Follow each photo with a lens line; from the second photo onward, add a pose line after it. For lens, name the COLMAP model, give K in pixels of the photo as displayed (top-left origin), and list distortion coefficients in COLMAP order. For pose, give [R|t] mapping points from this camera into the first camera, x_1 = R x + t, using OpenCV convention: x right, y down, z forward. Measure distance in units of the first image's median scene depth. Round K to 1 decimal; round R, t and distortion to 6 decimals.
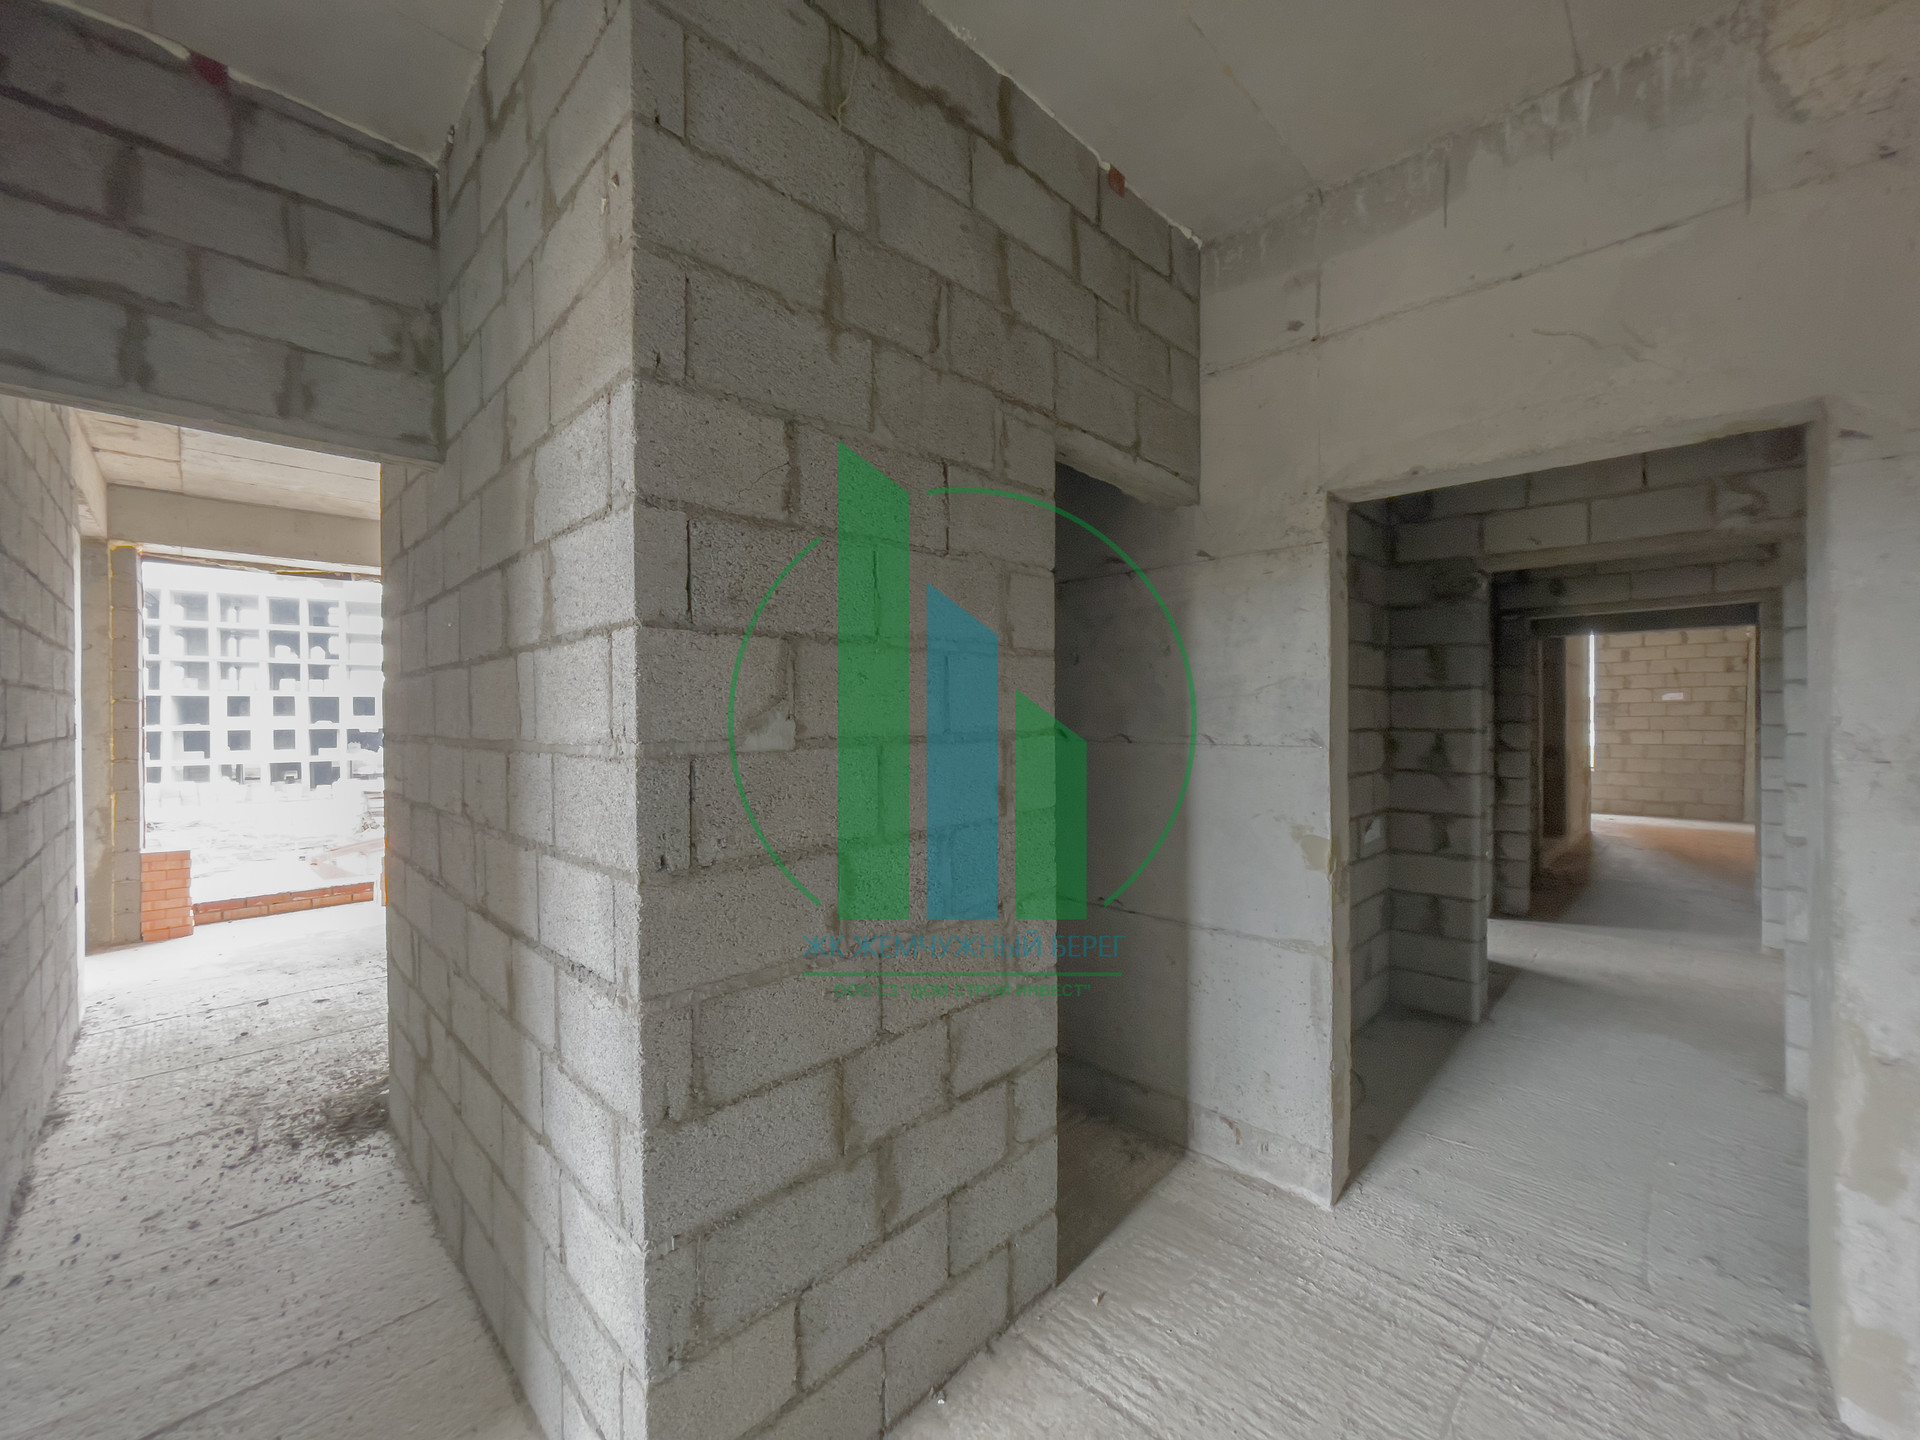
lens RADIAL K [[776.1, 0, 950.7], [0, 776.1, 711.4], [0, 0, 1]] dist [-0.012826, 0.004593]
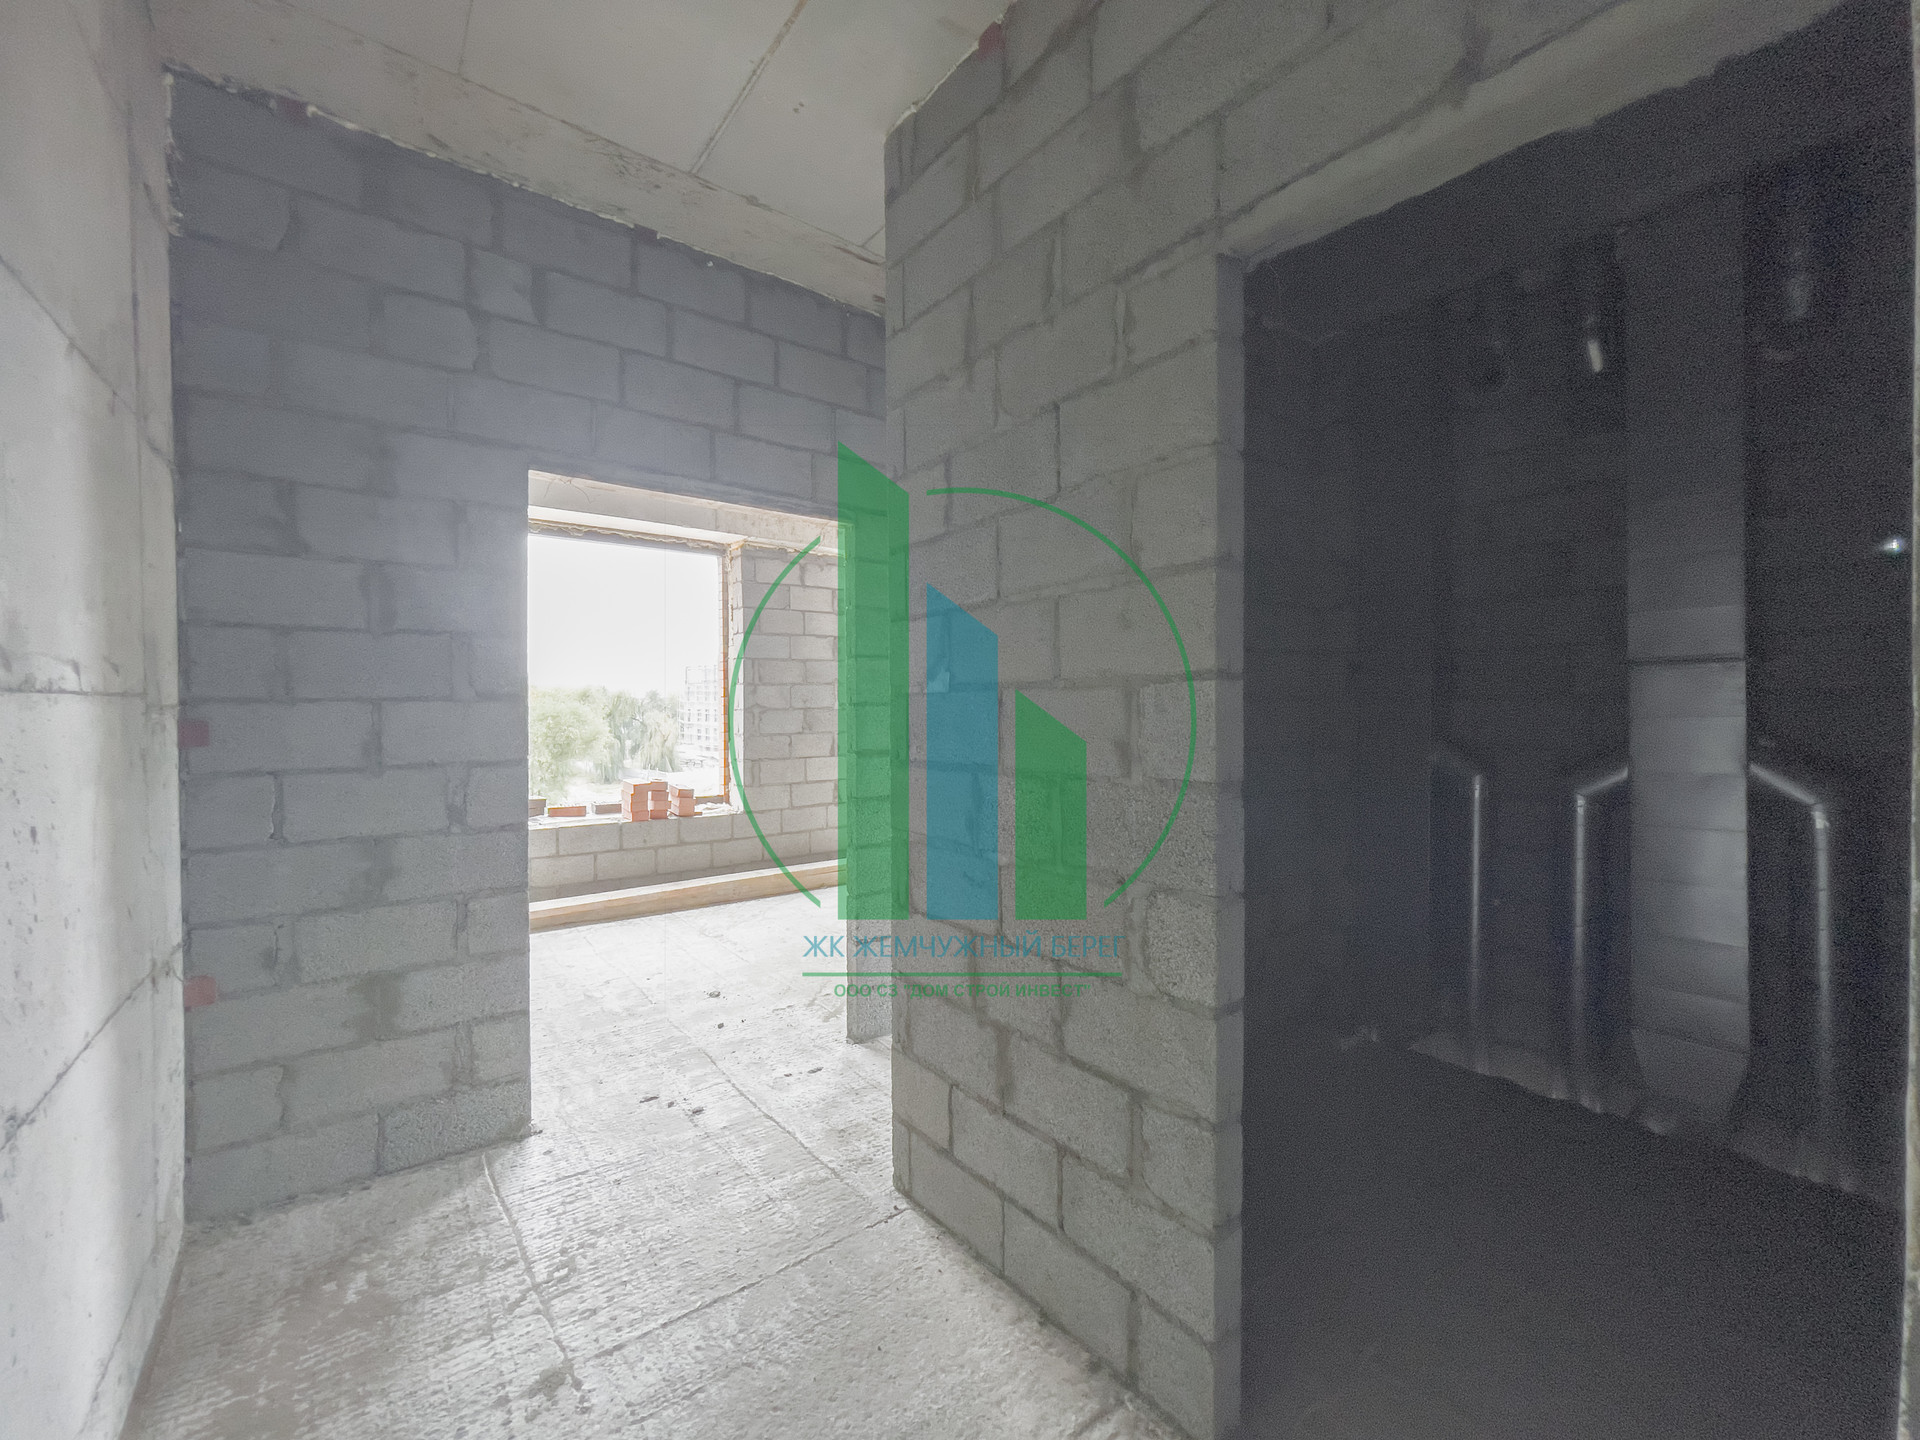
lens RADIAL K [[776.1, 0, 973.6], [0, 776.1, 718.1], [0, 0, 1]] dist [-0.012826, 0.004593]
pose [[-0.109329, 0.012580, -0.993926, 0.987921], [0.000243, 0.999920, 0.012630, 0.065487], [0.994006, 0.001140, -0.109324, 0.996444]]
